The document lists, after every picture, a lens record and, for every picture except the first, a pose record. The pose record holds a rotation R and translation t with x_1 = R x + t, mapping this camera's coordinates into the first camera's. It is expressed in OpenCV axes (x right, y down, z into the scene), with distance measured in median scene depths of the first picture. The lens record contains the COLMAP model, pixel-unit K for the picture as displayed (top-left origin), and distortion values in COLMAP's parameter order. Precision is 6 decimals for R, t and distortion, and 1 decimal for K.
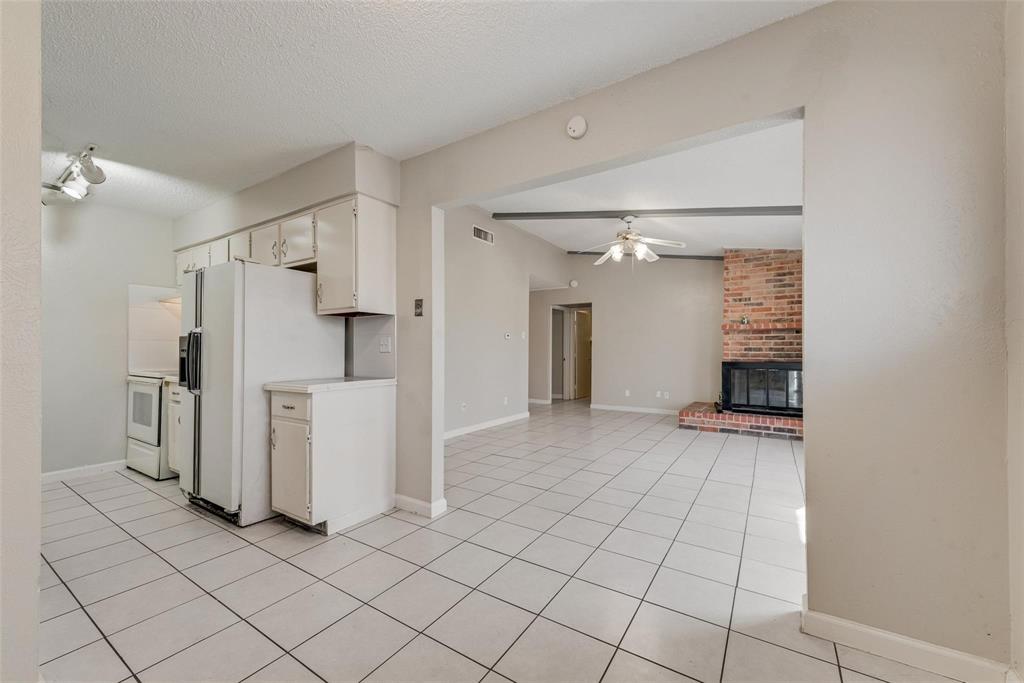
lens RADIAL K [[402.4, 0, 509.4], [0, 402.4, 345.4], [0, 0, 1]] dist [0.004155, 0.000046]
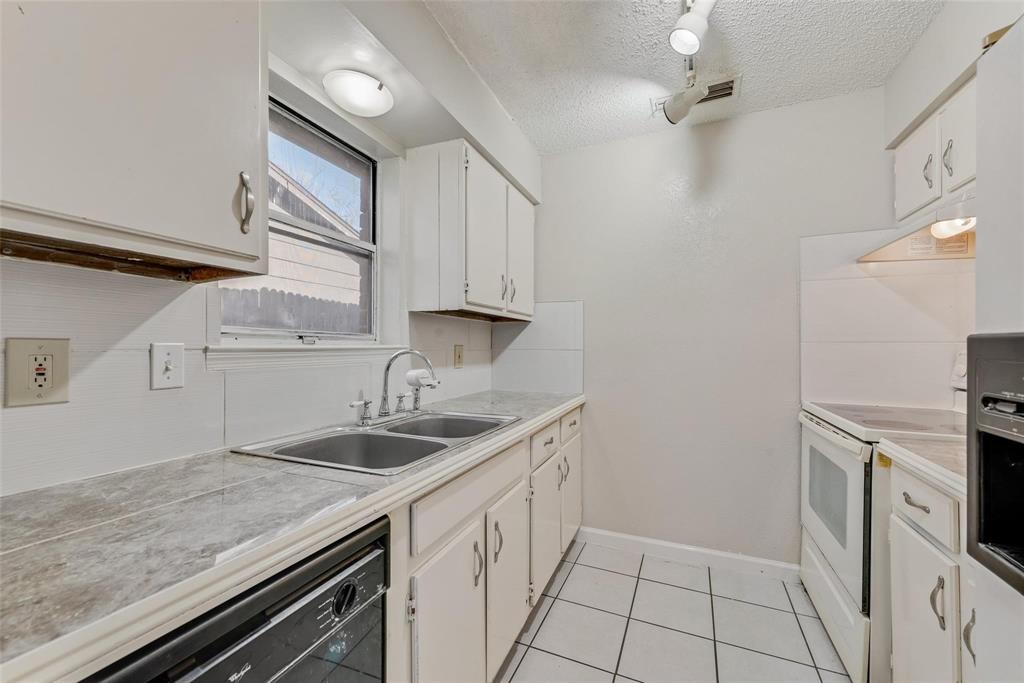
lens RADIAL K [[402.4, 0, 509.1], [0, 402.4, 340.4], [0, 0, 1]] dist [0.004155, 0.000046]
pose [[0.160593, 0.001578, -0.987019, -0.507102], [0.013810, 0.999897, 0.003845, -0.024785], [0.986924, -0.014248, 0.160555, 0.565196]]
